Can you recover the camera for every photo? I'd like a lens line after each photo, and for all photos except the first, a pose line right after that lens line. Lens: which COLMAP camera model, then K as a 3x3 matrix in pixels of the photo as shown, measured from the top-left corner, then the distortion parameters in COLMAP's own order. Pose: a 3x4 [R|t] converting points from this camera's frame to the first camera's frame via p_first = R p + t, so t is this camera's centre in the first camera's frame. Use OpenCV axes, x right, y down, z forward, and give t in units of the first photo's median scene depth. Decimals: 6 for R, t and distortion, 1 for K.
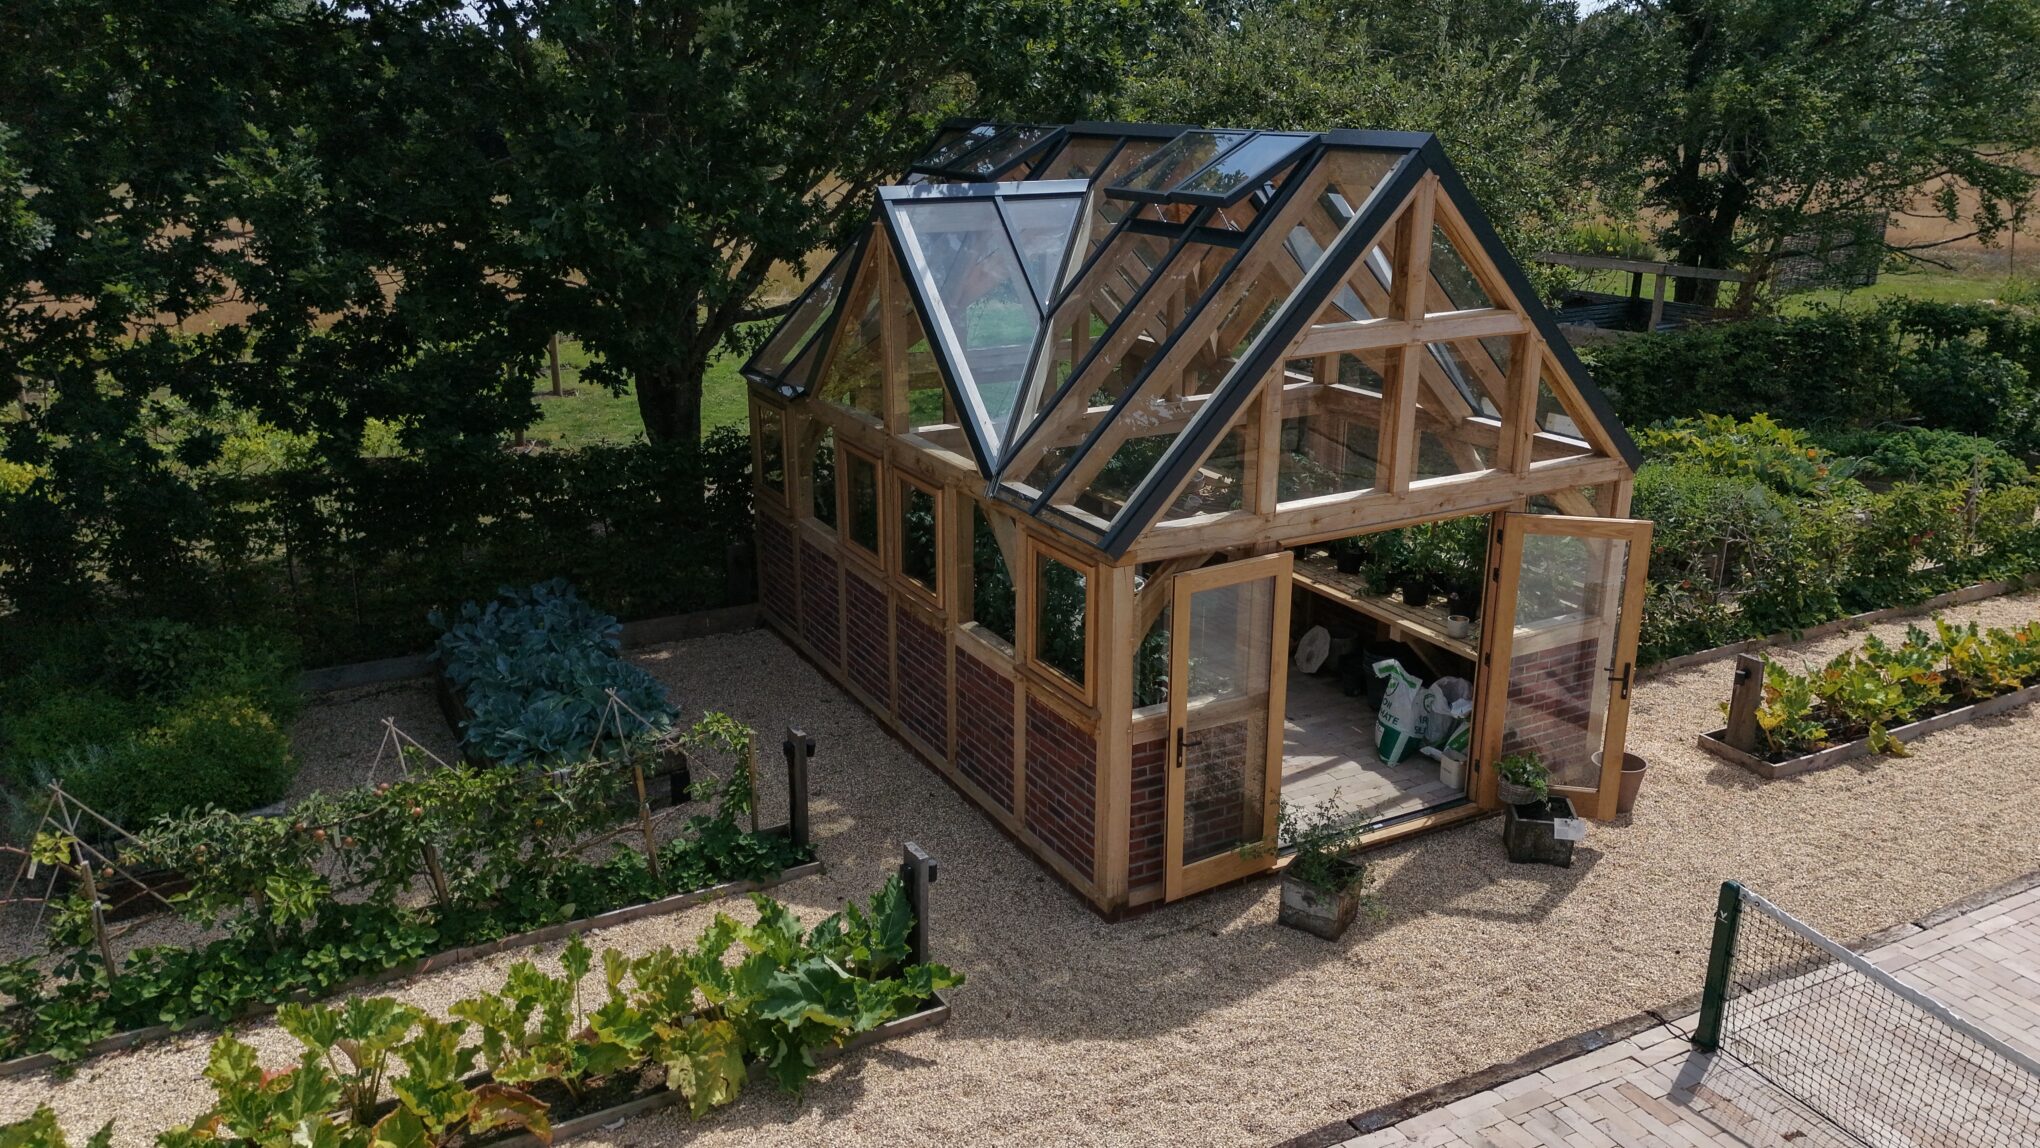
lens RADIAL K [[1502.3, 0, 1018.0], [0, 1502.3, 568.1], [0, 0, 1]] dist [0.023956, 0.003507]
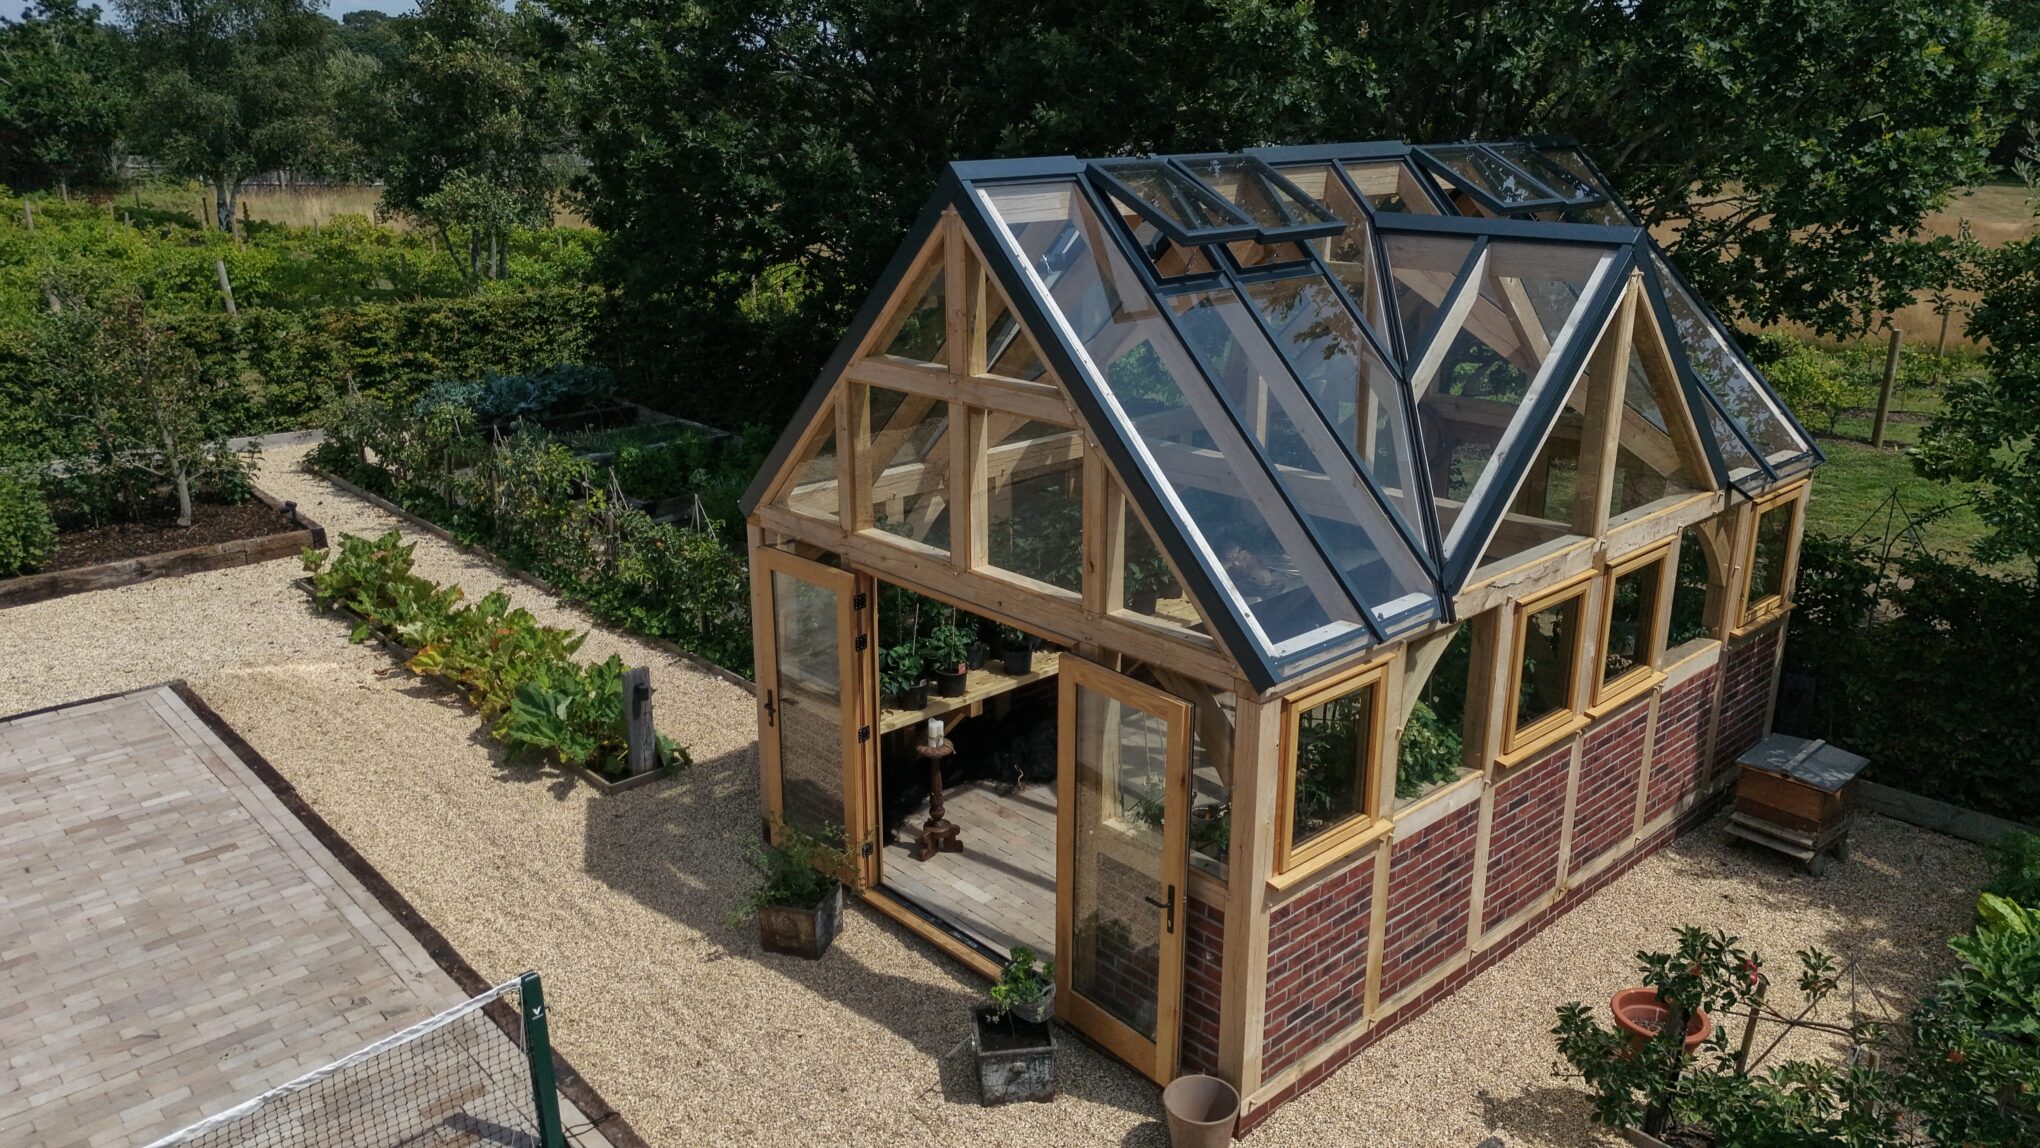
lens RADIAL K [[1502.3, 0, 1013.0], [0, 1502.3, 557.8], [0, 0, 1]] dist [0.023956, 0.003507]
pose [[0.229816, 0.266266, -0.936102, 1.118396], [-0.300641, 0.934227, 0.191924, -0.241377], [0.925635, 0.237323, 0.294751, 0.794349]]
